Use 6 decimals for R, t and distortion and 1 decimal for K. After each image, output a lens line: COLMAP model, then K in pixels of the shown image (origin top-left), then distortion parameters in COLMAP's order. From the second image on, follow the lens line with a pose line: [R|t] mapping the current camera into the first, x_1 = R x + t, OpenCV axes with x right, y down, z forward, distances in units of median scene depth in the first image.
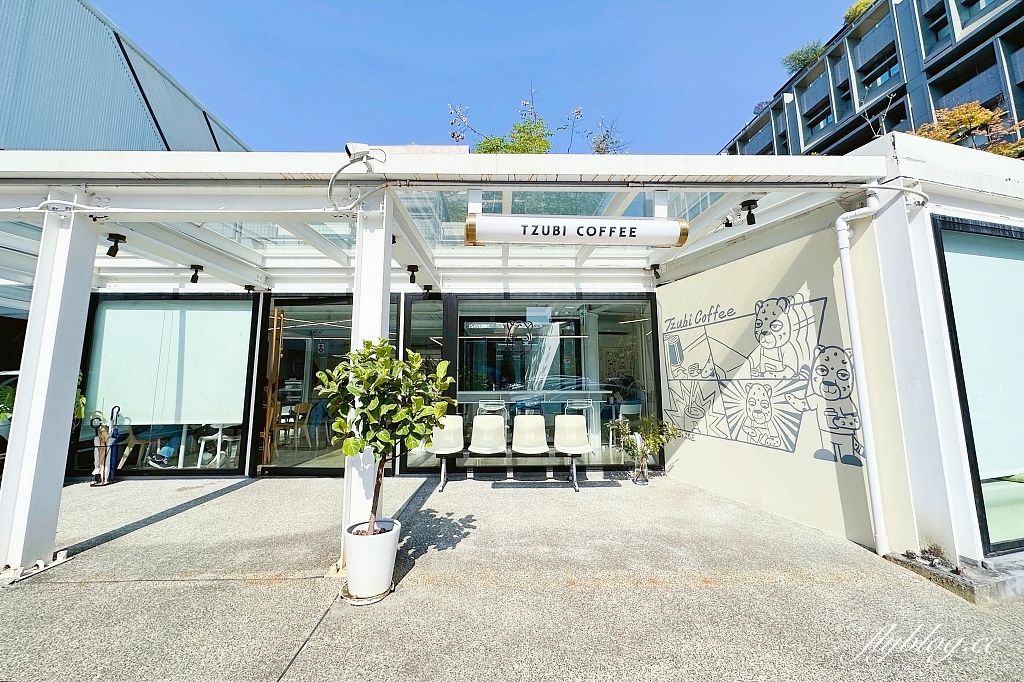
lens RADIAL K [[420.0, 0, 511.1], [0, 420.0, 313.6], [0, 0, 1]] dist [0.000058, 0.000042]
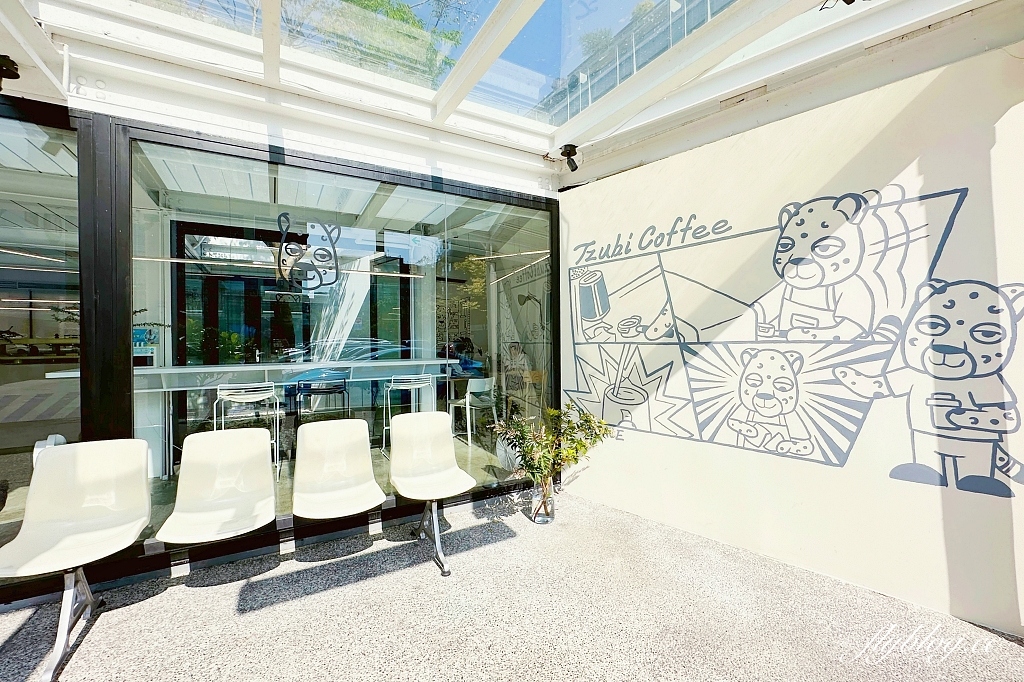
lens RADIAL K [[423.6, 0, 512.0], [0, 423.6, 341.0], [0, 0, 1]] dist [-0.001165, -0.000157]
pose [[0.882402, -0.003893, 0.470480, -0.003462], [-0.068096, 0.988380, 0.135894, 0.098952], [-0.465543, -0.151950, 0.871884, 0.650271]]
